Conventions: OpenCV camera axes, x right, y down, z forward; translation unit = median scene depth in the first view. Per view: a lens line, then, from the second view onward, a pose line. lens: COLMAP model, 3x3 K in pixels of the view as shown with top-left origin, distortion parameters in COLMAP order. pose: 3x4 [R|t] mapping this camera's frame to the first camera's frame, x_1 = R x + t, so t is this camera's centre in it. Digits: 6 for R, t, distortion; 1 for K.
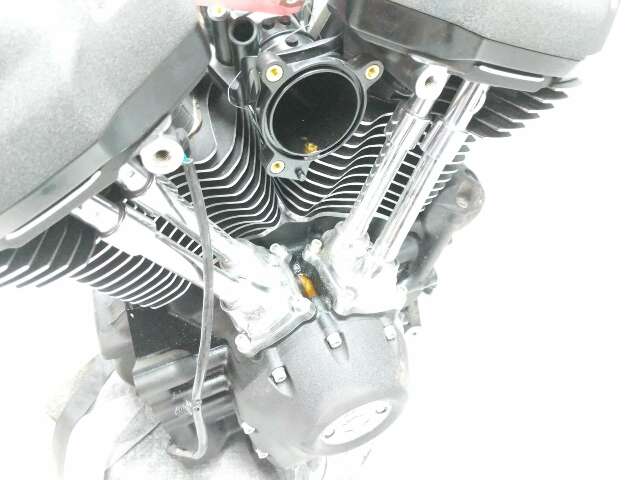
lens RADIAL K [[481.6, 0, 320.0], [0, 481.6, 240.0], [0, 0, 1]] dist [0.000403, -0.000834]
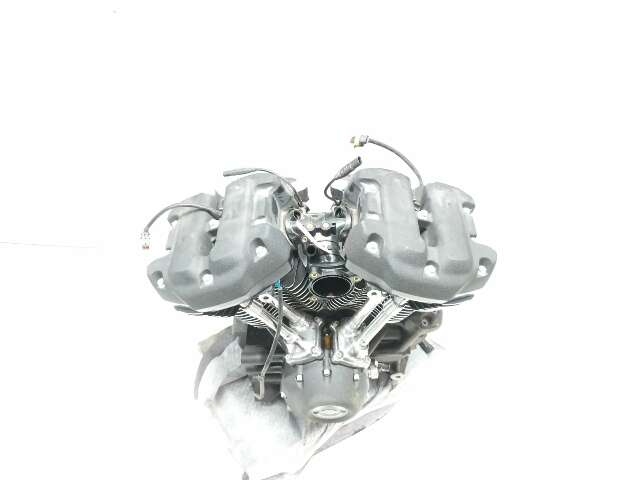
lens RADIAL K [[481.6, 0, 320.0], [0, 481.6, 240.0], [0, 0, 1]] dist [0.000403, -0.000834]
pose [[0.922925, 0.283225, -0.260757, 0.389192], [-0.265811, 0.958766, 0.100563, -0.556191], [0.278486, -0.023500, 0.960153, -1.037214]]
